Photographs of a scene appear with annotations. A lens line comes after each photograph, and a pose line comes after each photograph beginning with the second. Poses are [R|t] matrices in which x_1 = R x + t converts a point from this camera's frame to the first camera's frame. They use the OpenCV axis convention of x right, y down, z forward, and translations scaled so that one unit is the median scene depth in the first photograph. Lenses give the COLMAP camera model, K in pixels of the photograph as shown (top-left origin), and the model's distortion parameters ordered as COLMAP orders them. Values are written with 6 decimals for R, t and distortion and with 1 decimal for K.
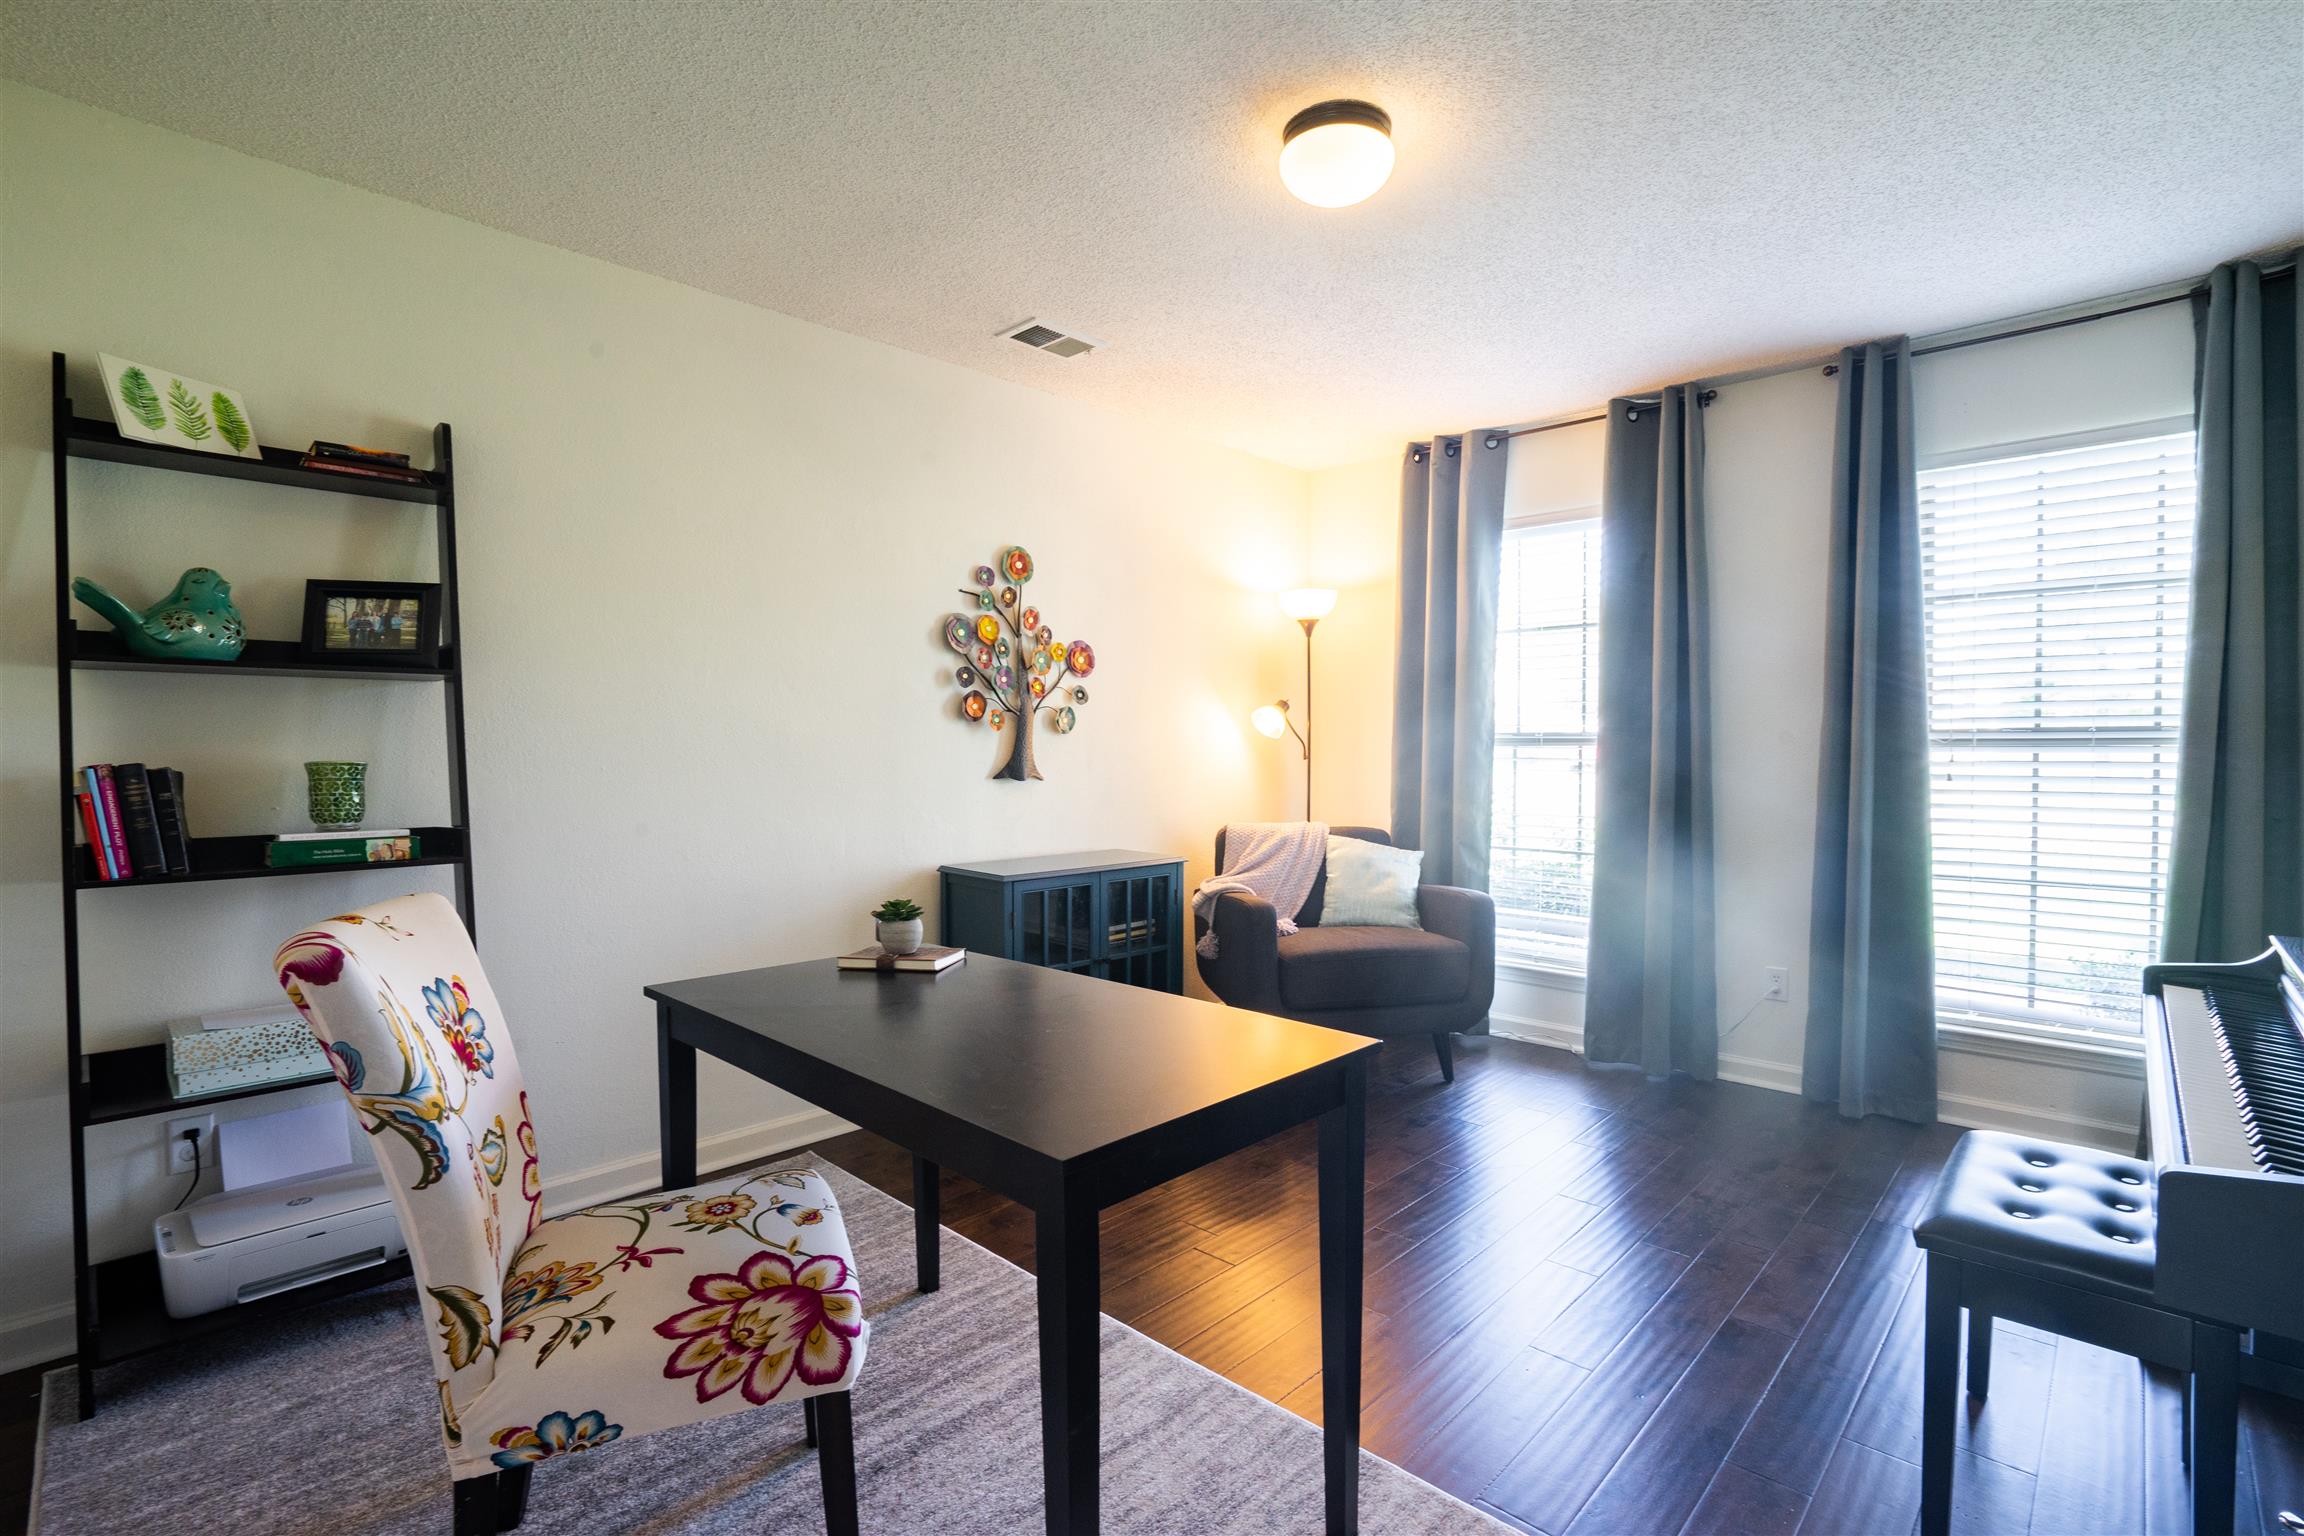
lens RADIAL K [[1068.1, 0, 1143.3], [0, 1068.1, 772.1], [0, 0, 1]] dist [-0.047825, 0.017049]
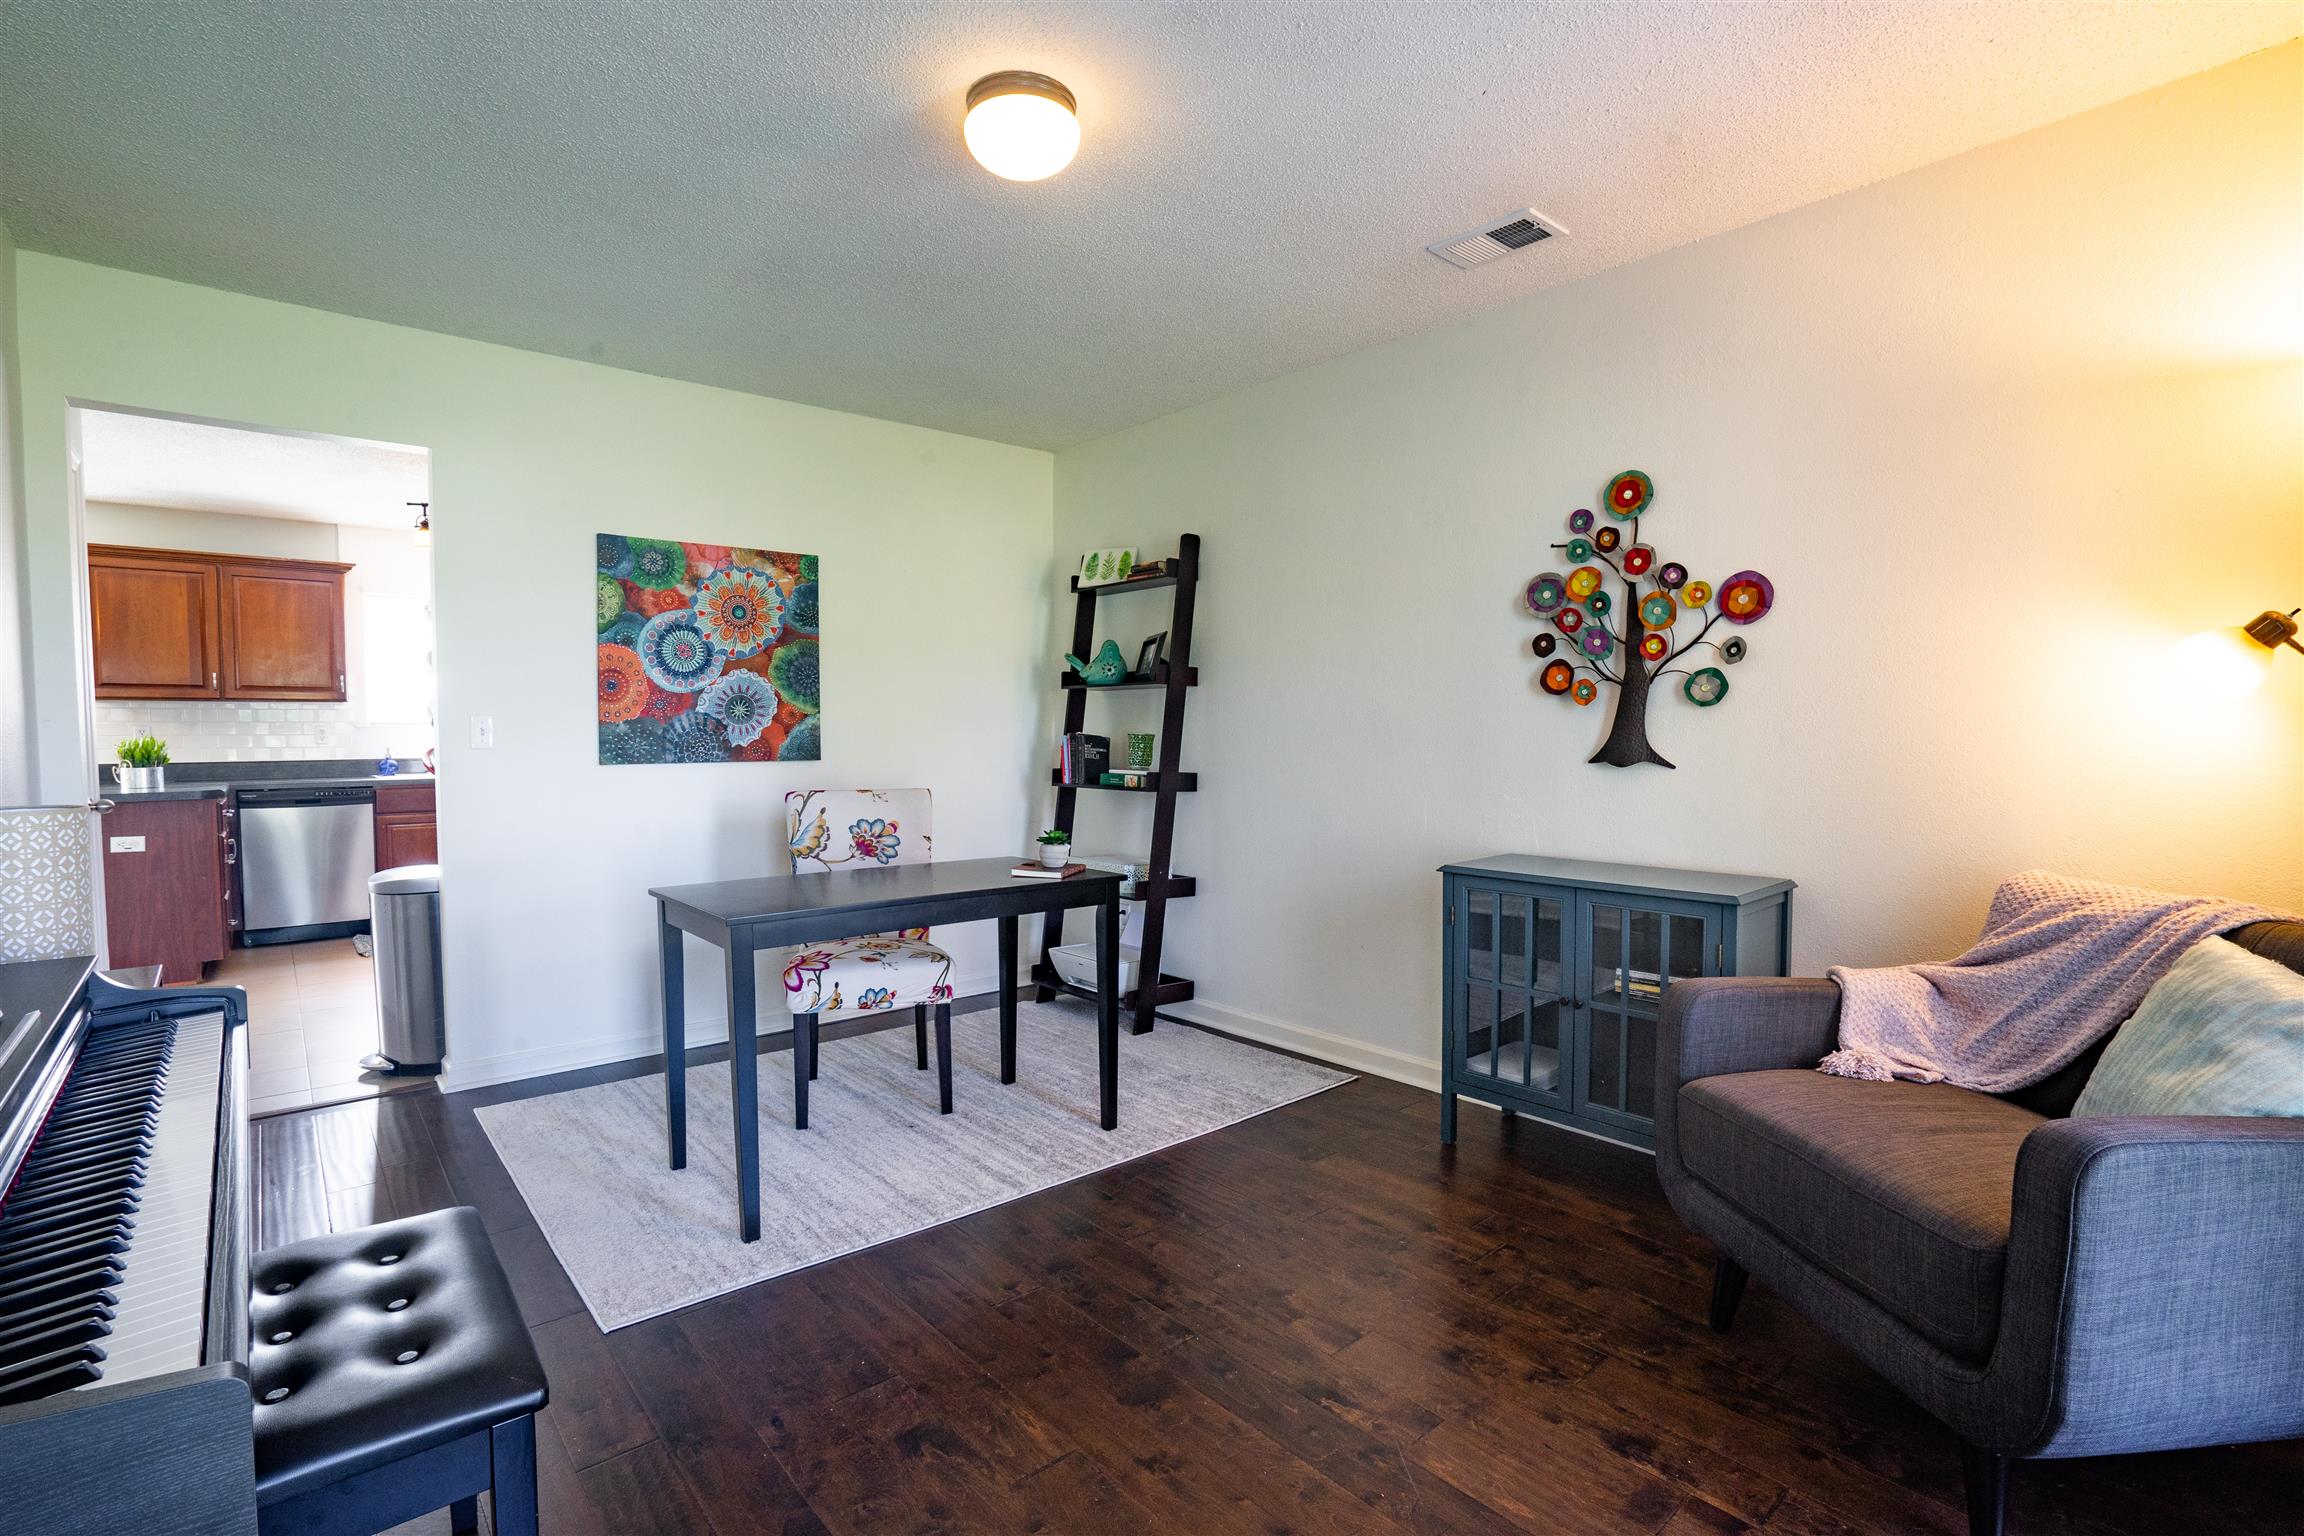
lens RADIAL K [[1068.1, 0, 1143.3], [0, 1068.1, 772.1], [0, 0, 1]] dist [-0.047825, 0.017049]
pose [[-0.085538, 0.043020, -0.995406, 0.700399], [-0.019636, 0.998801, 0.044854, -0.016674], [0.996141, 0.023383, -0.084591, 0.713412]]
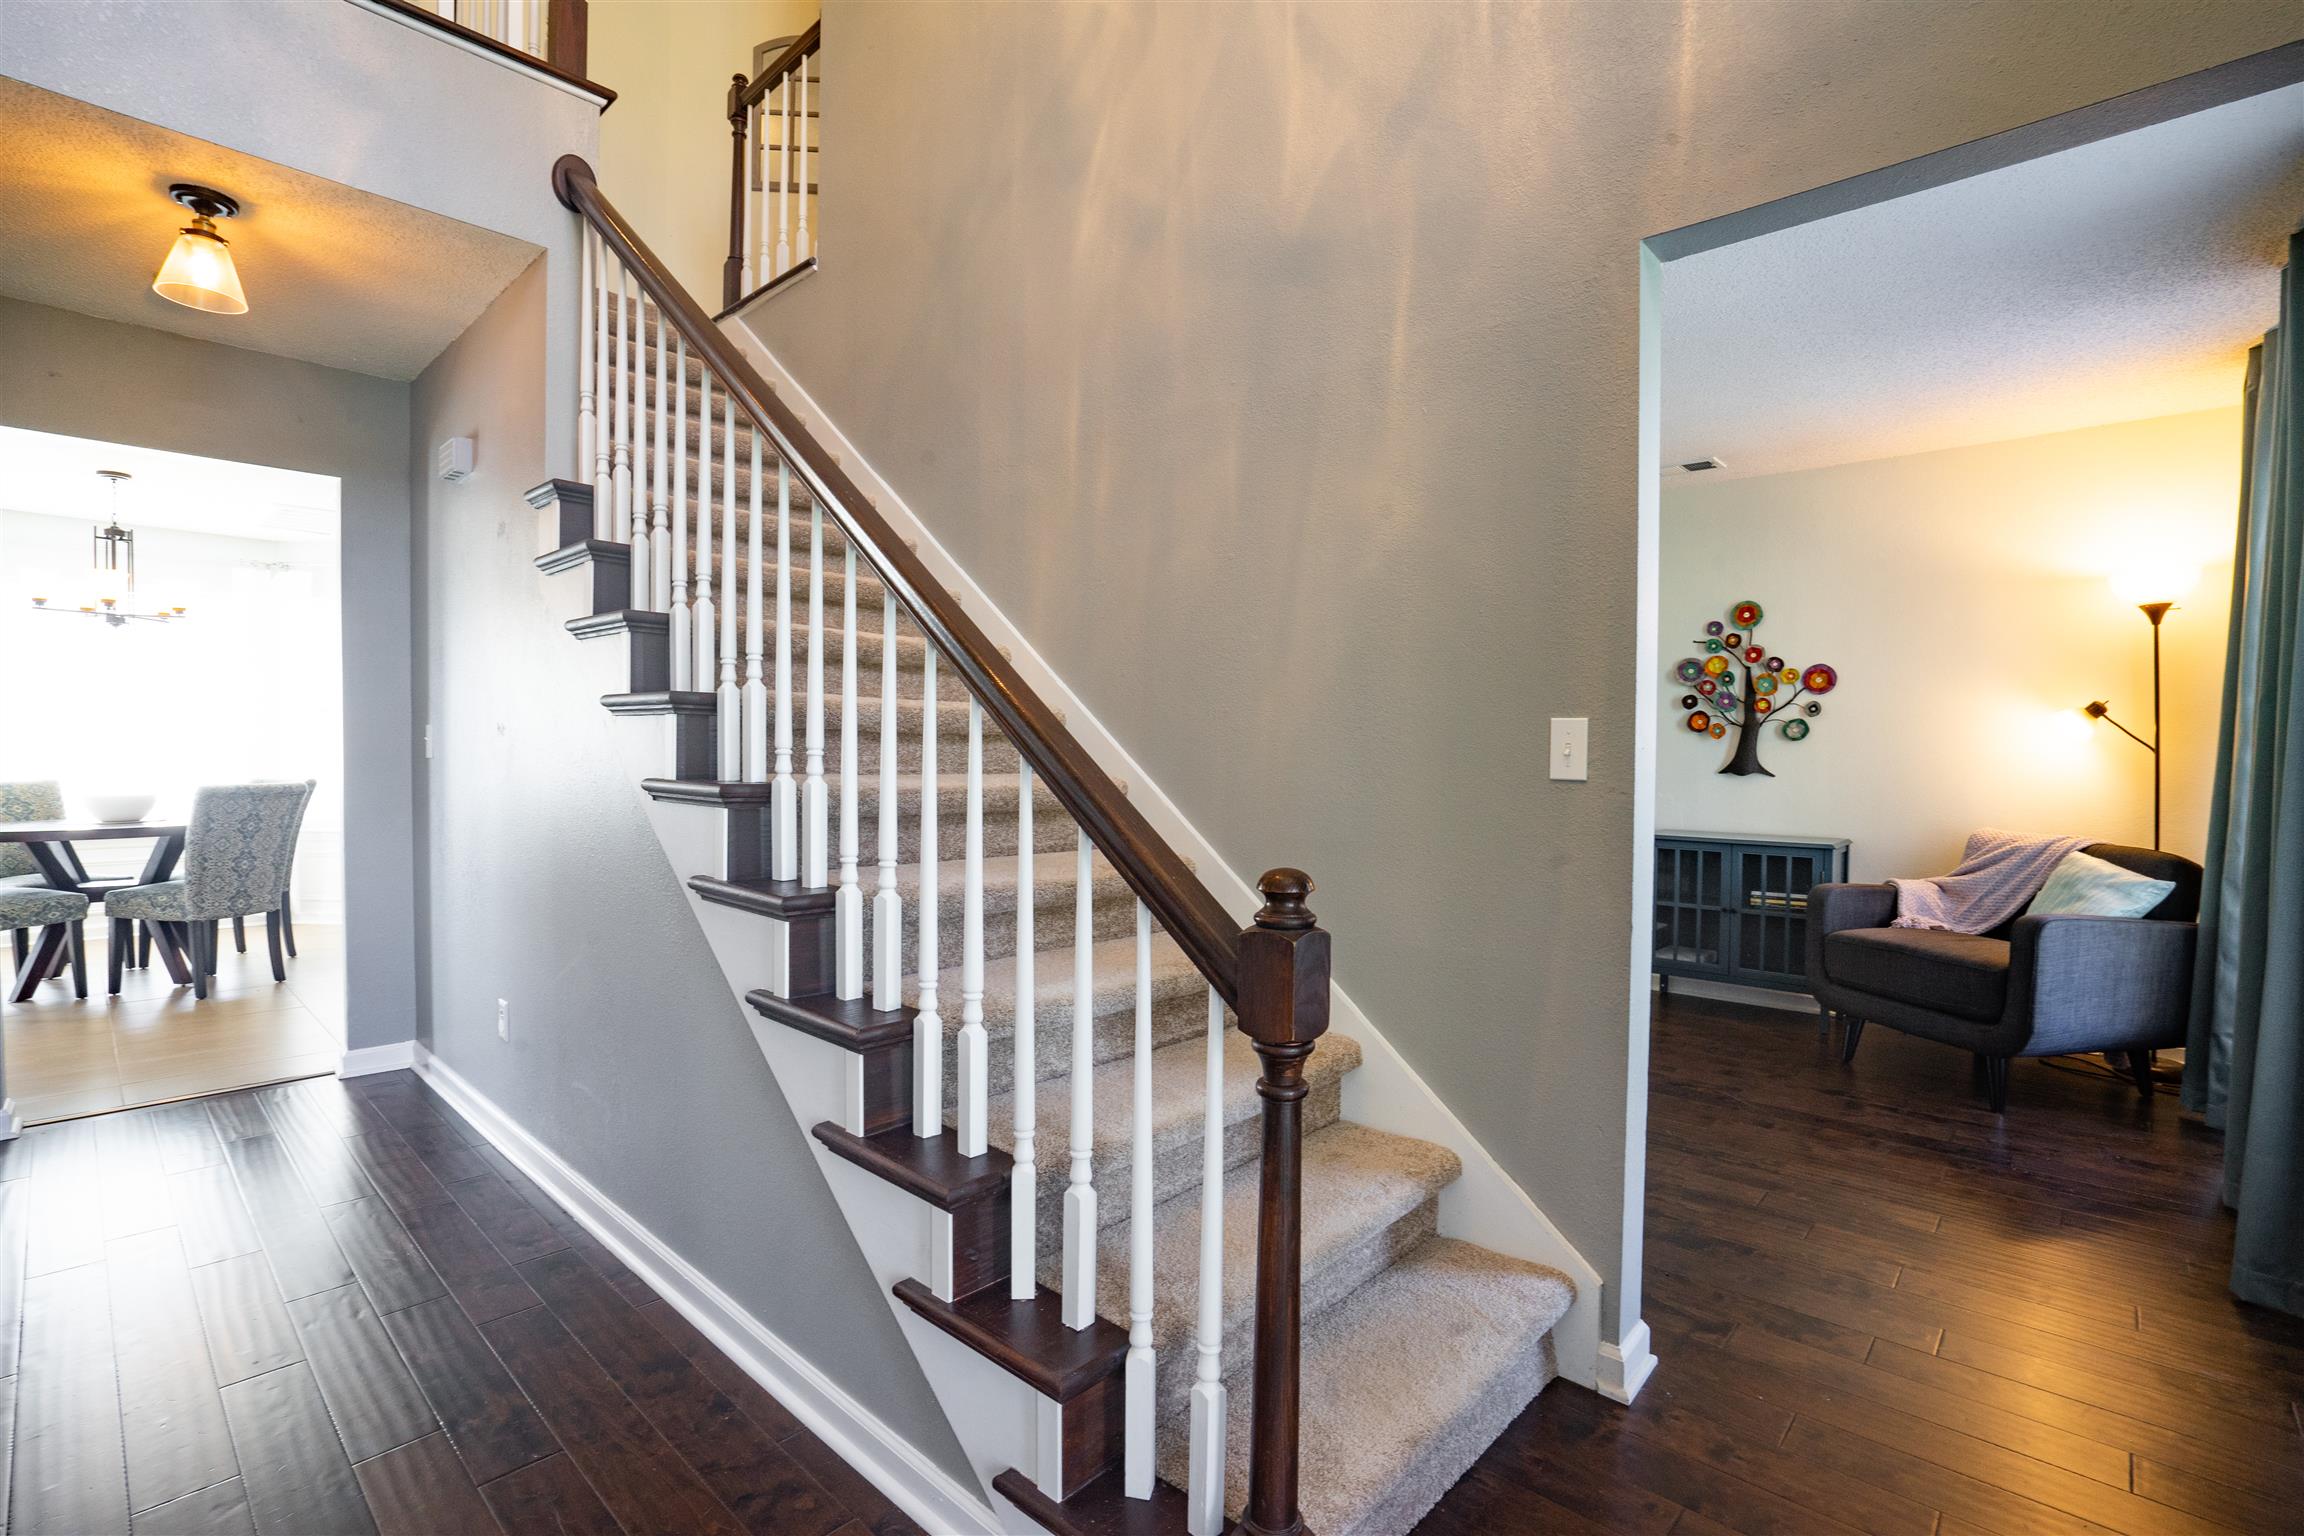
lens RADIAL K [[1055.1, 0, 1174.0], [0, 1055.1, 771.1], [0, 0, 1]] dist [-0.035592, 0.012370]
pose [[0.035235, 0.019507, -0.999189, 1.170215], [-0.035147, 0.999215, 0.018268, 0.002875], [0.998761, 0.034475, 0.035893, 0.242578]]
